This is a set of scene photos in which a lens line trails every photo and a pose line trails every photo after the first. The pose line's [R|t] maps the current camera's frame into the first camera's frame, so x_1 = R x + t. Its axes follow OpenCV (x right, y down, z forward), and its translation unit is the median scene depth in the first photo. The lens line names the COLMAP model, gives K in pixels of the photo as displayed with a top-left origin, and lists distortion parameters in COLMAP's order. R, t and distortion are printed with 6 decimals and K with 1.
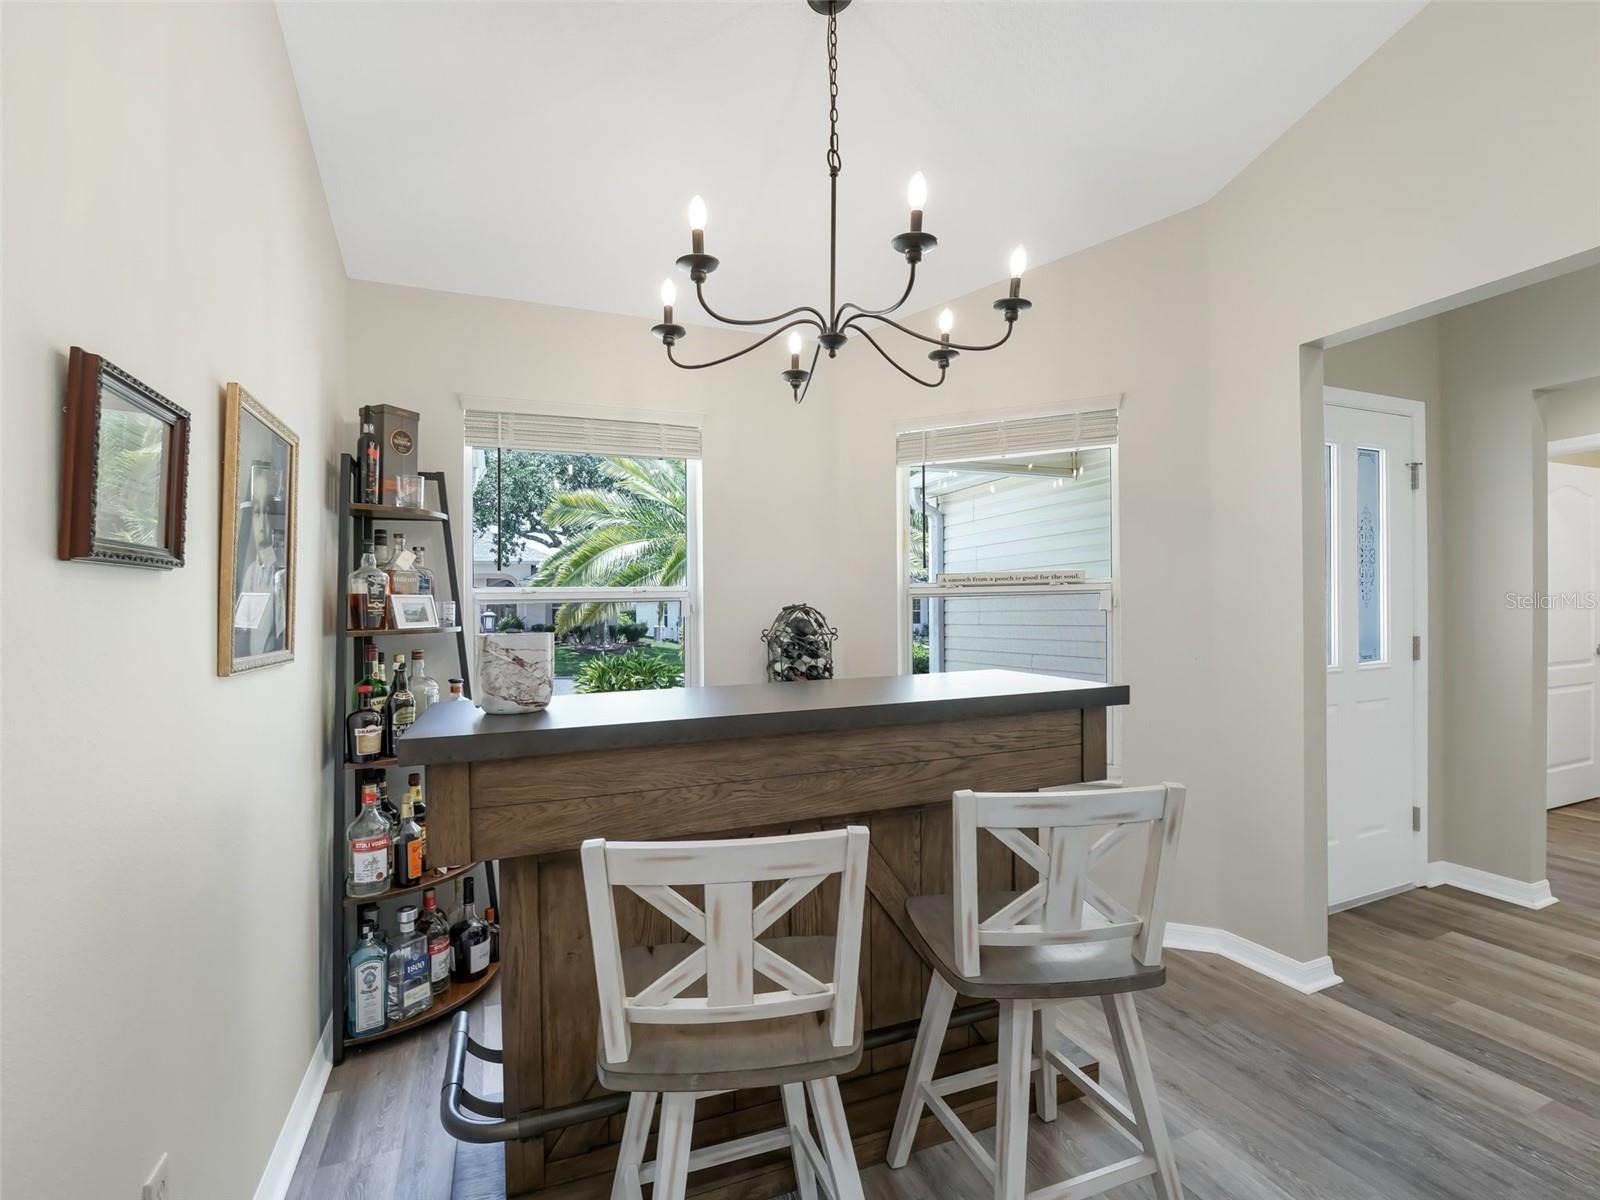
lens RADIAL K [[770.0, 0, 803.3], [0, 770.0, 605.4], [0, 0, 1]] dist [-0.049425, 0.000052]
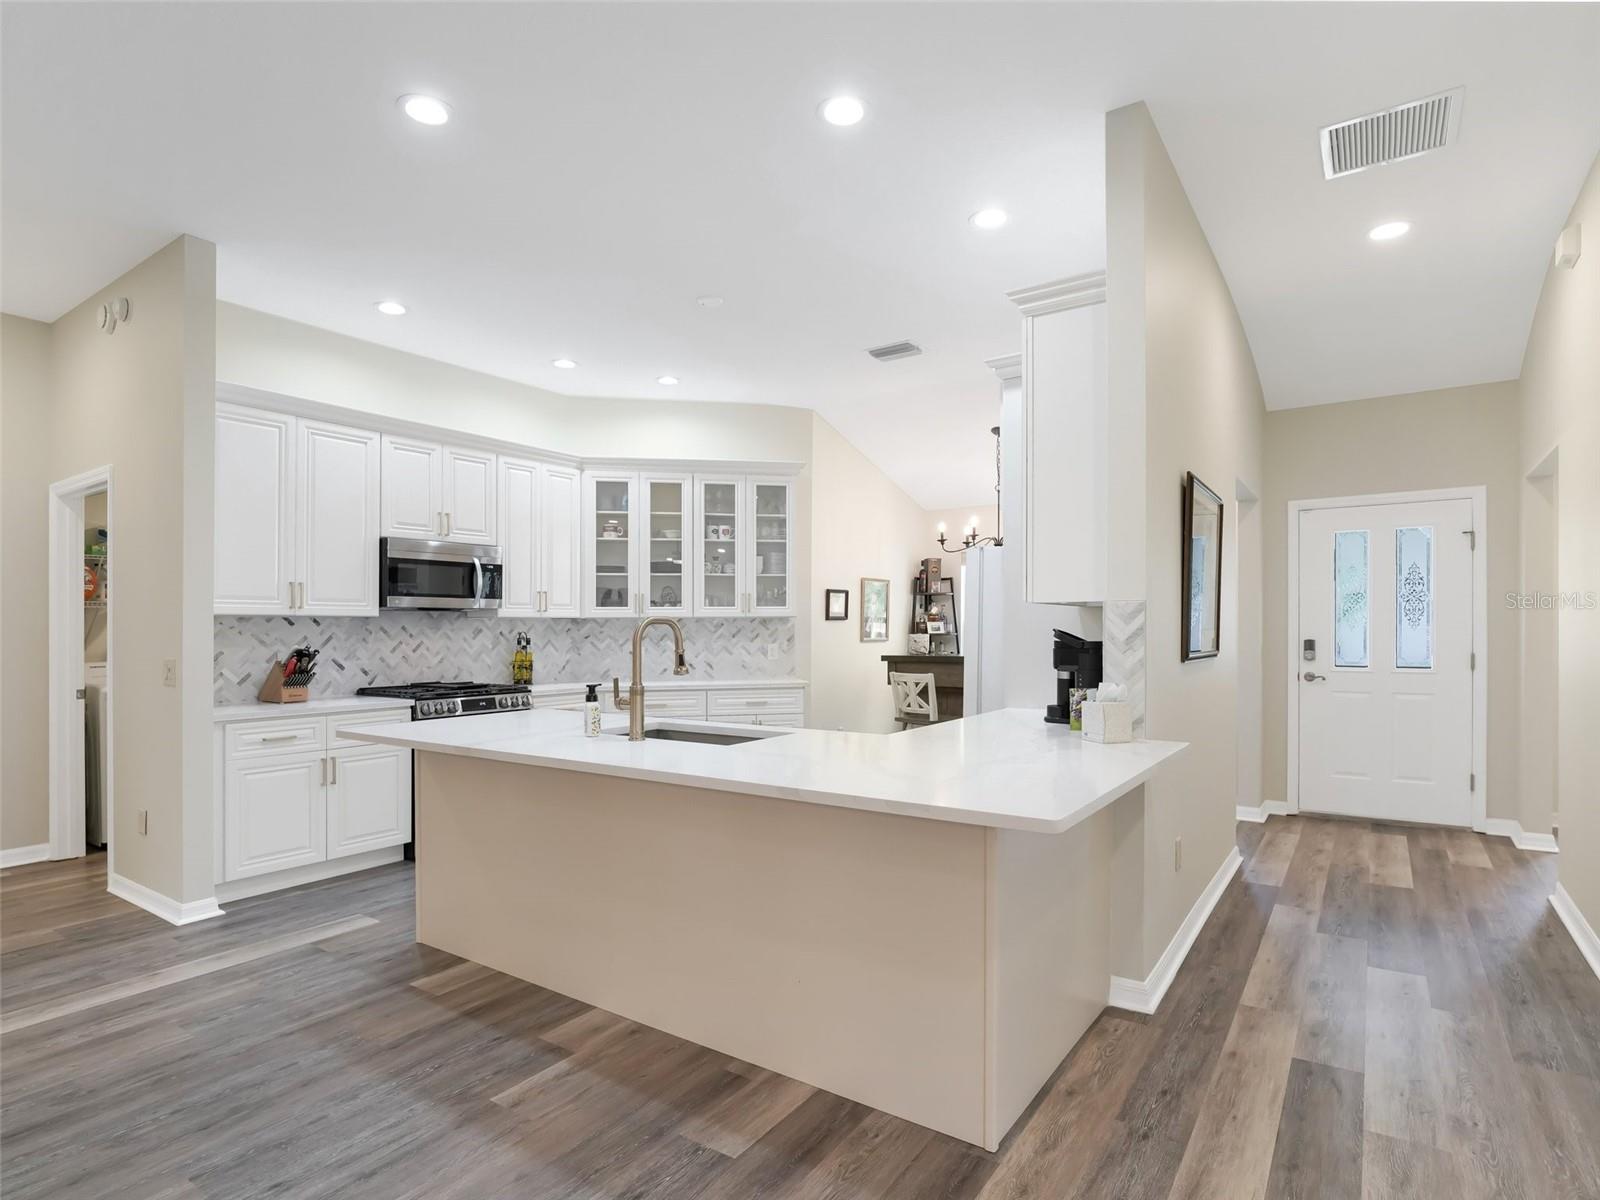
lens RADIAL K [[798.0, 0, 805.6], [0, 798.0, 667.3], [0, 0, 1]] dist [-0.001105, -0.000142]
pose [[0.563317, 0.054113, -0.824467, 1.923992], [-0.001709, 0.997927, 0.064330, -0.040064], [0.826239, -0.034829, 0.562242, -1.276967]]
